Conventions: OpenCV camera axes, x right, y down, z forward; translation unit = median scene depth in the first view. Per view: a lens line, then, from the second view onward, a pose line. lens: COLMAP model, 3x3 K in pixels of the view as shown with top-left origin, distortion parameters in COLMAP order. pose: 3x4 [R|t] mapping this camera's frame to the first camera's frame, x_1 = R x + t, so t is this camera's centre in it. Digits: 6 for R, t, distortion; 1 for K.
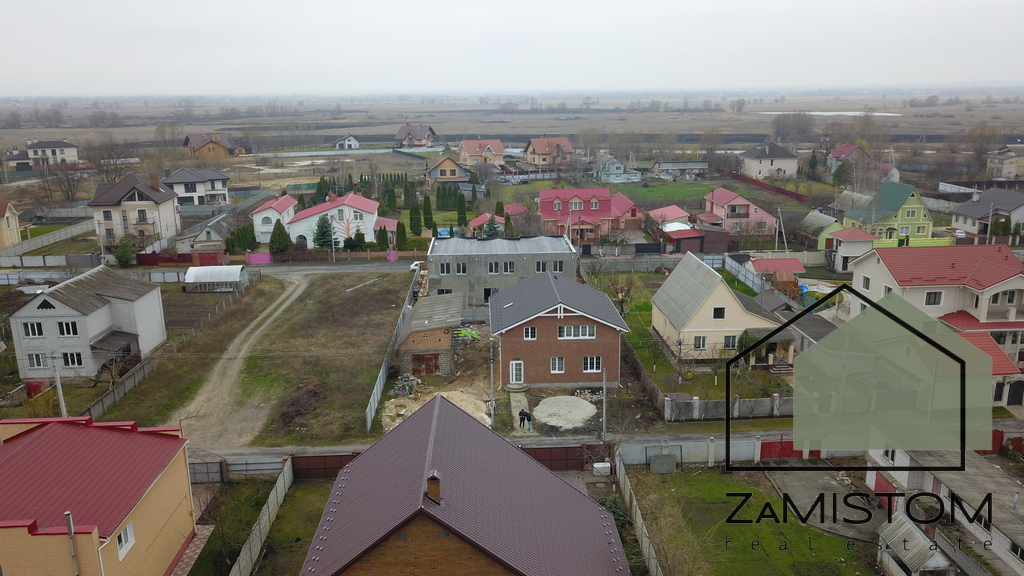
lens RADIAL K [[778.4, 0, 512.3], [0, 778.4, 281.7], [0, 0, 1]] dist [0.092497, -0.157285]
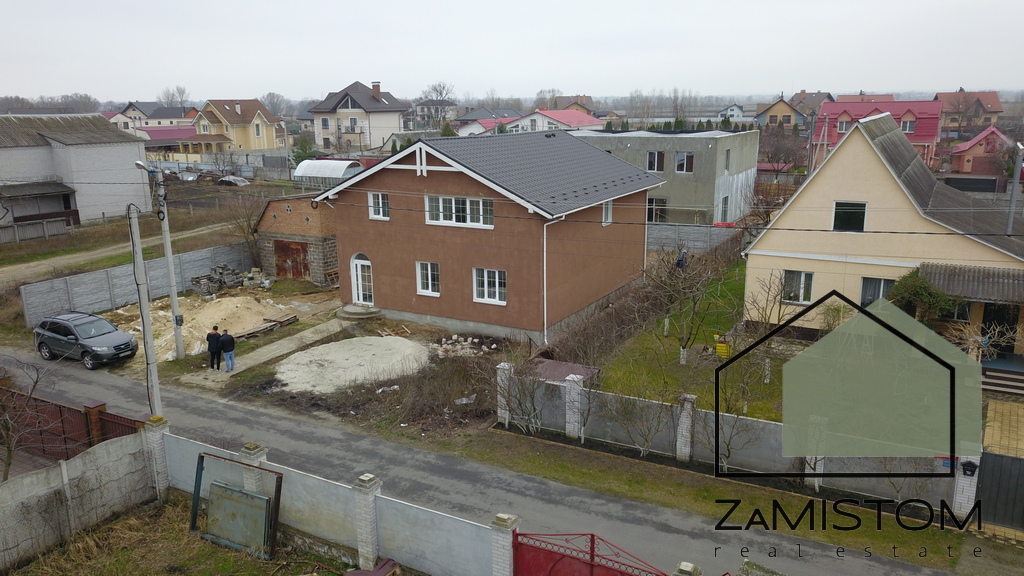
lens RADIAL K [[781.3, 0, 513.1], [0, 781.3, 273.3], [0, 0, 1]] dist [0.011200, 0.009369]
pose [[0.847254, 0.117006, -0.518142, 0.252851], [-0.123283, 0.992118, 0.022448, 0.061881], [0.516684, 0.044859, 0.855000, 0.437822]]
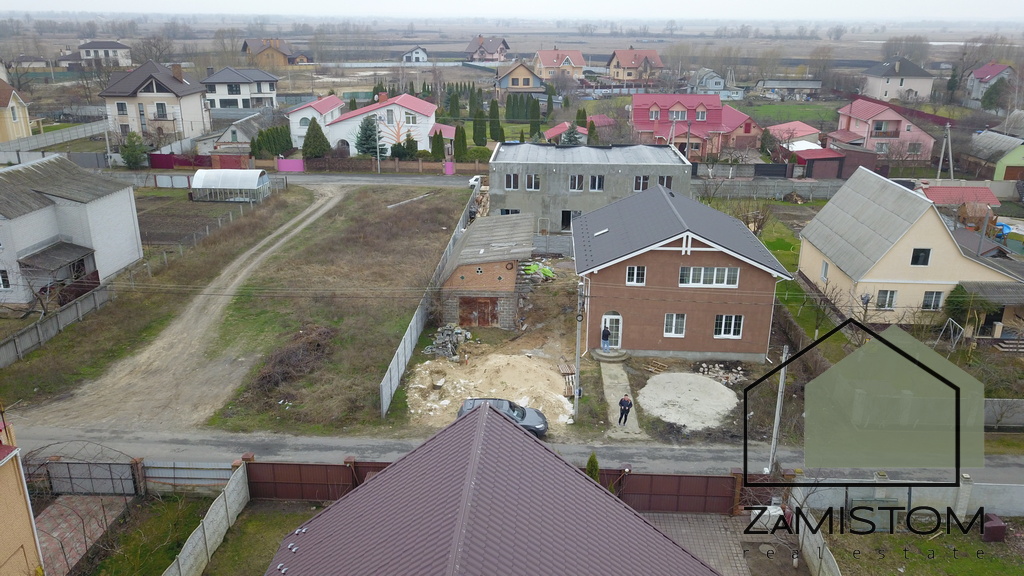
lens RADIAL K [[778.4, 0, 512.3], [0, 778.4, 281.7], [0, 0, 1]] dist [0.092497, -0.157285]
pose [[0.995396, 0.048756, -0.082524, -0.018829], [-0.041407, 0.995212, 0.088532, 0.012574], [0.086446, -0.084707, 0.992649, 0.237608]]
